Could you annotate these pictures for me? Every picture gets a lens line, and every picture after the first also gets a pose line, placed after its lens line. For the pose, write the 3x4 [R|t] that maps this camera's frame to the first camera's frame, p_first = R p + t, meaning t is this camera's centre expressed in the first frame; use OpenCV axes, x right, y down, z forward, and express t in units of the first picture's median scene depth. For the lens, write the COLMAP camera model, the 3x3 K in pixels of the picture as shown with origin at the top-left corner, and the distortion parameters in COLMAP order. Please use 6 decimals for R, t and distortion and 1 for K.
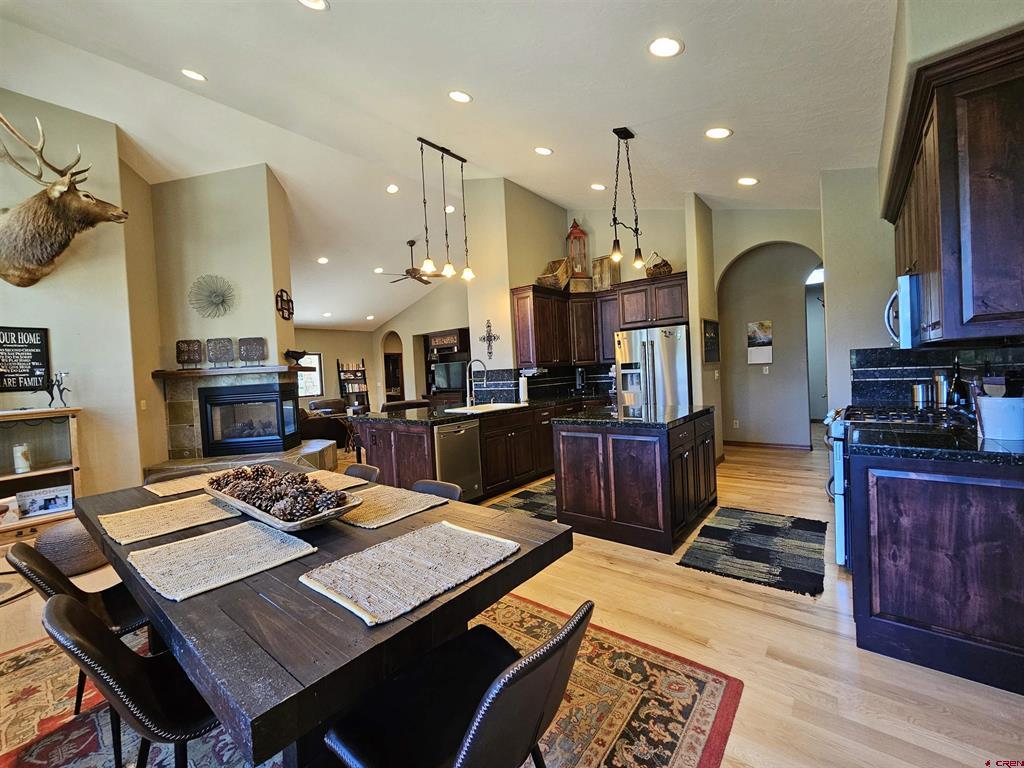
lens RADIAL K [[420.6, 0, 505.6], [0, 420.6, 382.9], [0, 0, 1]] dist [-0.001810, -0.000281]
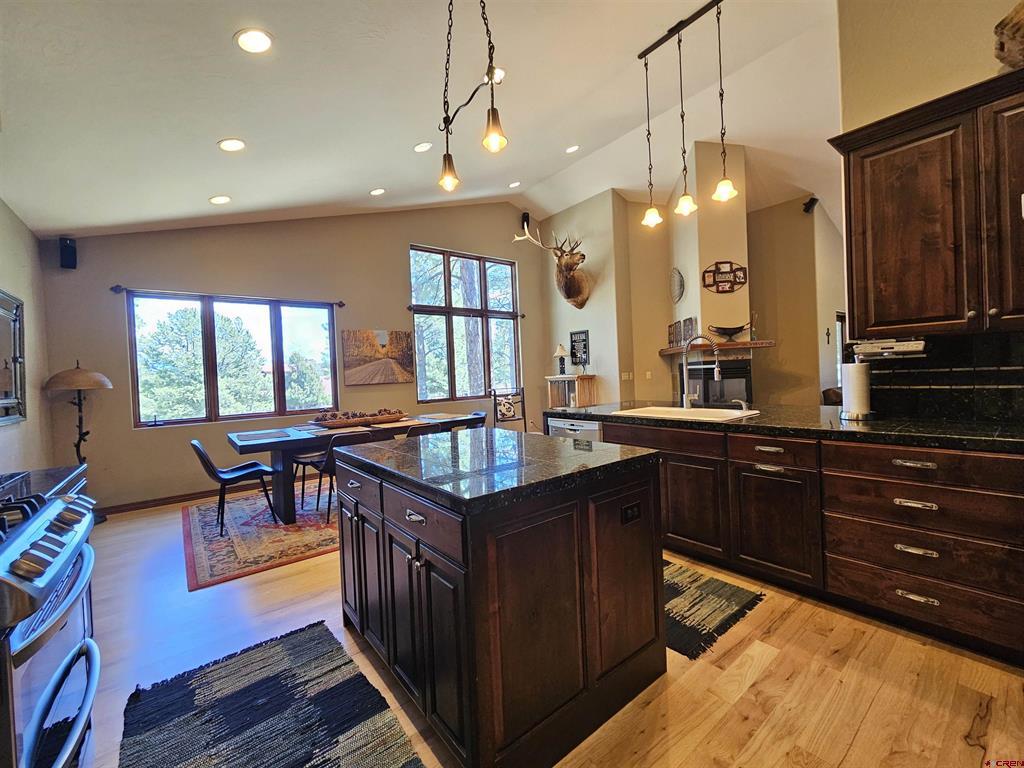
lens RADIAL K [[420.6, 0, 508.4], [0, 420.6, 382.2], [0, 0, 1]] dist [-0.001810, -0.000281]
pose [[-0.206569, 0.076745, -0.975418, 1.044288], [0.027431, 0.996981, 0.072632, -0.067459], [0.978047, -0.011753, -0.208051, 1.465991]]
